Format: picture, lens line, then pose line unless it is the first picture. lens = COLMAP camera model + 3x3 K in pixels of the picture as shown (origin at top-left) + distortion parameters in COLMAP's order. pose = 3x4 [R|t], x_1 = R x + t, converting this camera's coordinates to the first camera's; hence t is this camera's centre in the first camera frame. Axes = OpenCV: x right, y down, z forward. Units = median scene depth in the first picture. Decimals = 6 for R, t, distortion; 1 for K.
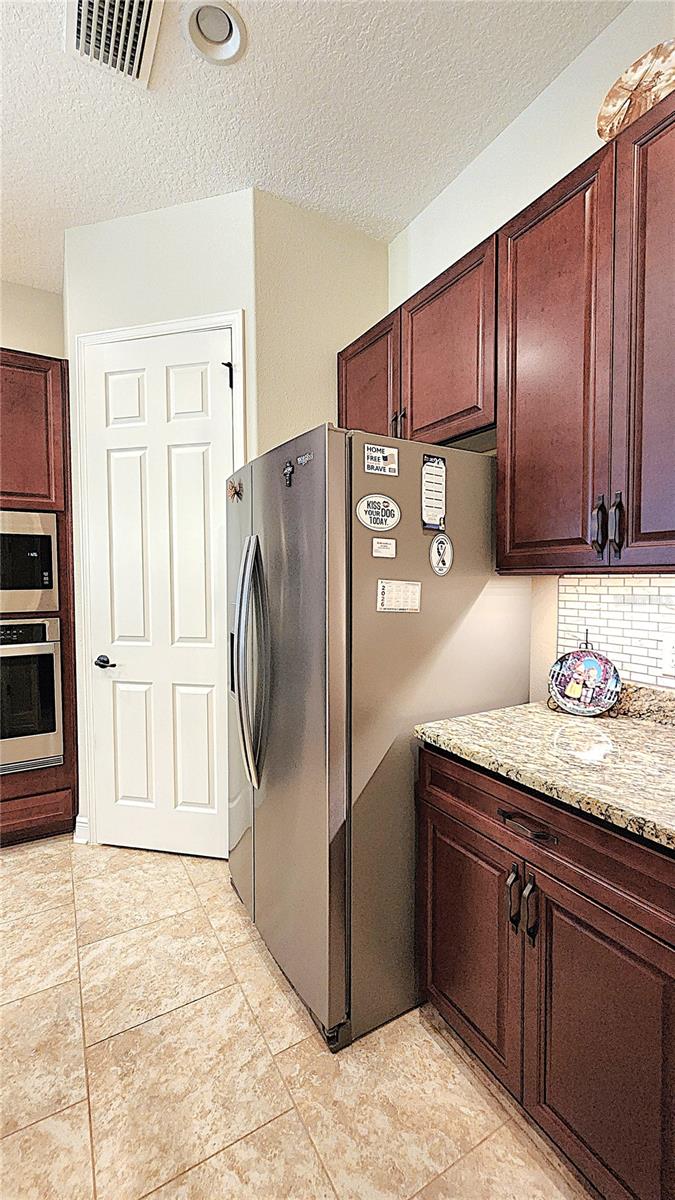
lens RADIAL K [[515.4, 0, 361.5], [0, 515.4, 597.9], [0, 0, 1]] dist [-0.000056, 0.000276]
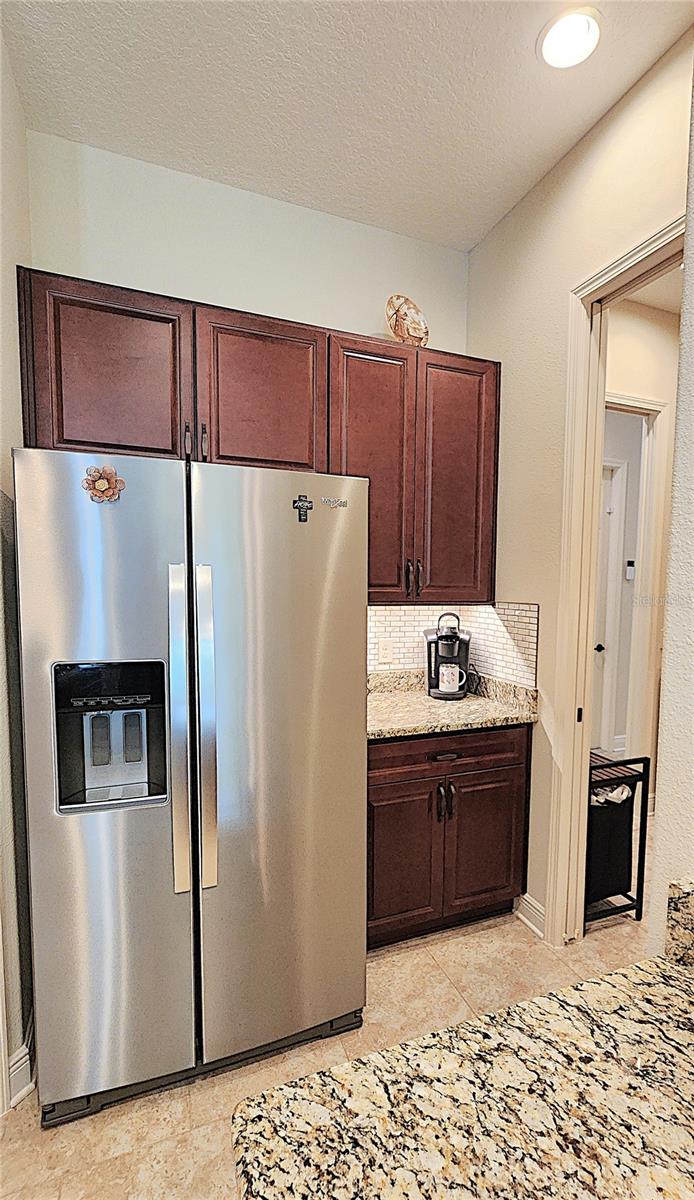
lens RADIAL K [[593.8, 0, 347.3], [0, 593.8, 642.3], [0, 0, 1]] dist [-0.000942, 0.000305]
pose [[0.119598, -0.082446, 0.989393, -1.514164], [0.028776, 0.996415, 0.079553, -0.093433], [-0.992405, 0.018956, 0.121542, 0.990567]]
